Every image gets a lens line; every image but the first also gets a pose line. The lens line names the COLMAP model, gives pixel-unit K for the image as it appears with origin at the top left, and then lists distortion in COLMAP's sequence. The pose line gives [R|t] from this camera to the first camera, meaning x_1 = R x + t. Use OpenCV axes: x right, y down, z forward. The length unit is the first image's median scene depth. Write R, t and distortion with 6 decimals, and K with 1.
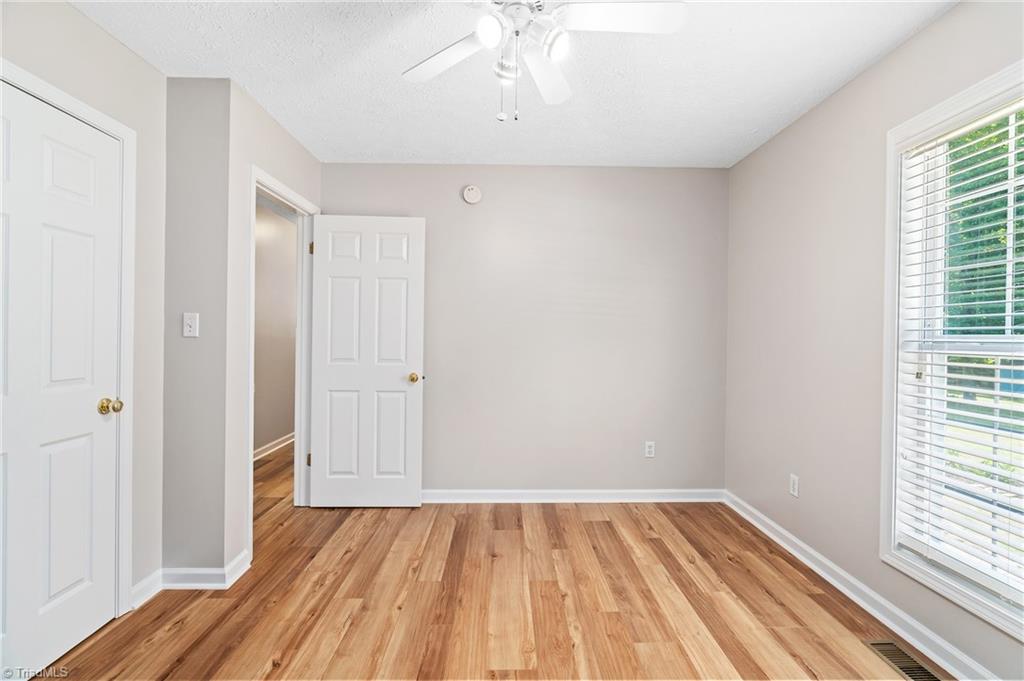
lens RADIAL K [[467.9, 0, 515.1], [0, 467.9, 340.5], [0, 0, 1]] dist [0.000333, -0.000092]
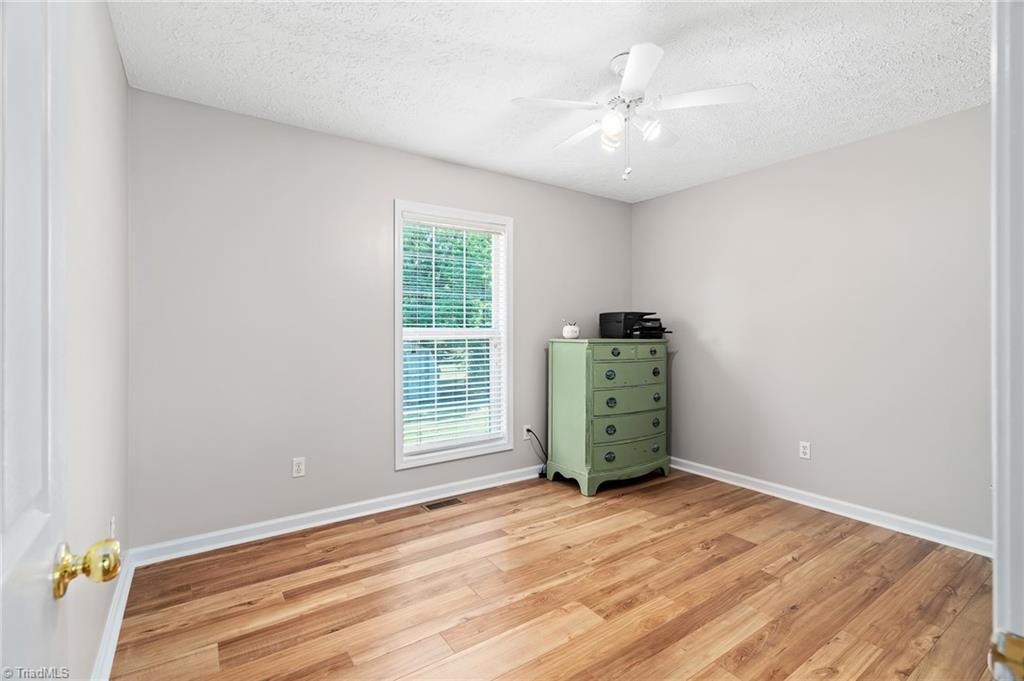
lens RADIAL K [[467.9, 0, 515.1], [0, 467.9, 331.0], [0, 0, 1]] dist [0.000333, -0.000092]
pose [[-0.553098, -0.009103, 0.833067, -0.639861], [0.005446, 0.999879, 0.014541, -0.019106], [-0.833099, 0.012579, -0.552981, 1.309472]]
